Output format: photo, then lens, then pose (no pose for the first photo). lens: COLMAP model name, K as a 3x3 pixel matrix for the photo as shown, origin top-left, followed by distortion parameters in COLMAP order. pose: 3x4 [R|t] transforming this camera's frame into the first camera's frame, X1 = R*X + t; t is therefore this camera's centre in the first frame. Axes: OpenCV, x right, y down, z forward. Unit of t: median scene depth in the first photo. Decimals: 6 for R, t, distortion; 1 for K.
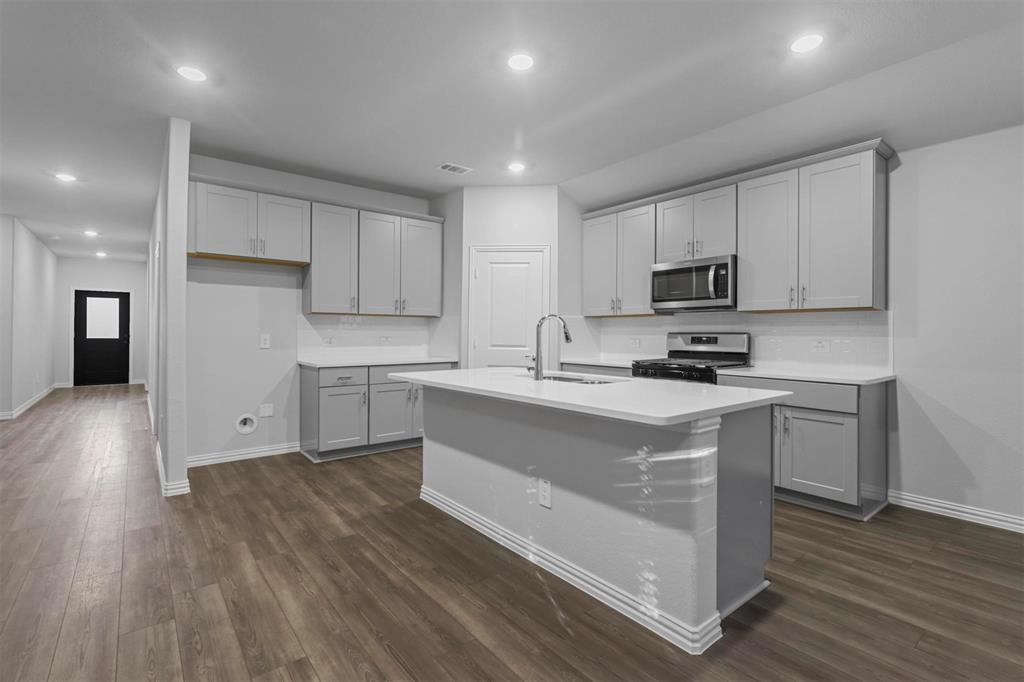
lens RADIAL K [[473.9, 0, 507.5], [0, 473.9, 330.5], [0, 0, 1]] dist [0.005215, 0.000120]
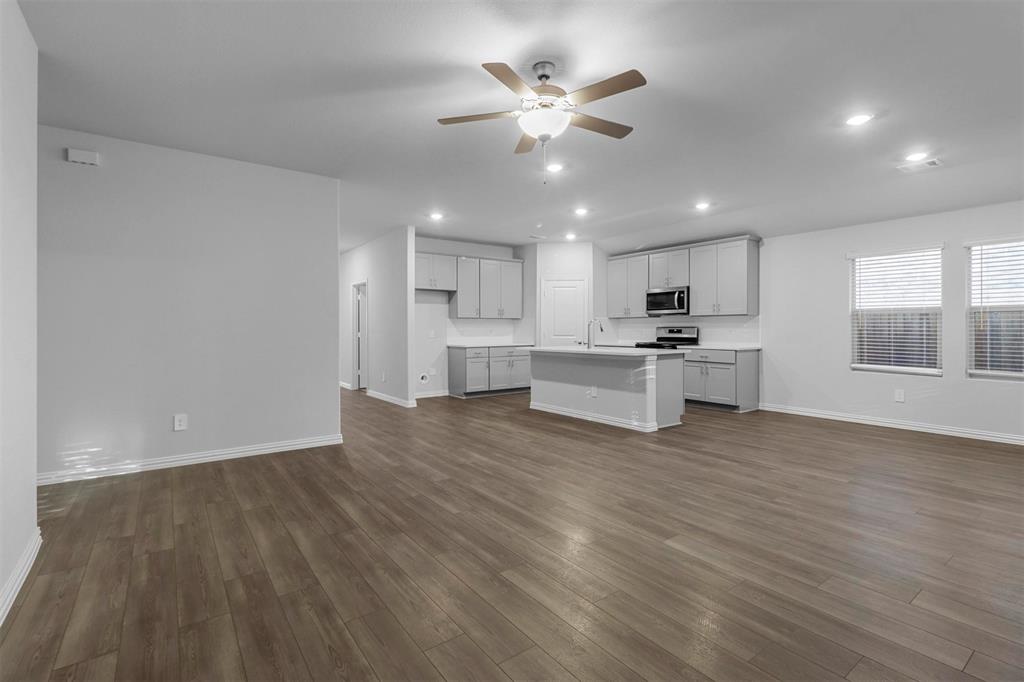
lens RADIAL K [[473.9, 0, 511.6], [0, 473.9, 328.4], [0, 0, 1]] dist [0.005215, 0.000120]
pose [[0.999213, -0.007623, -0.038916, -0.154096], [0.007770, 0.999963, 0.003608, -0.001853], [0.038887, -0.003907, 0.999236, -0.912236]]
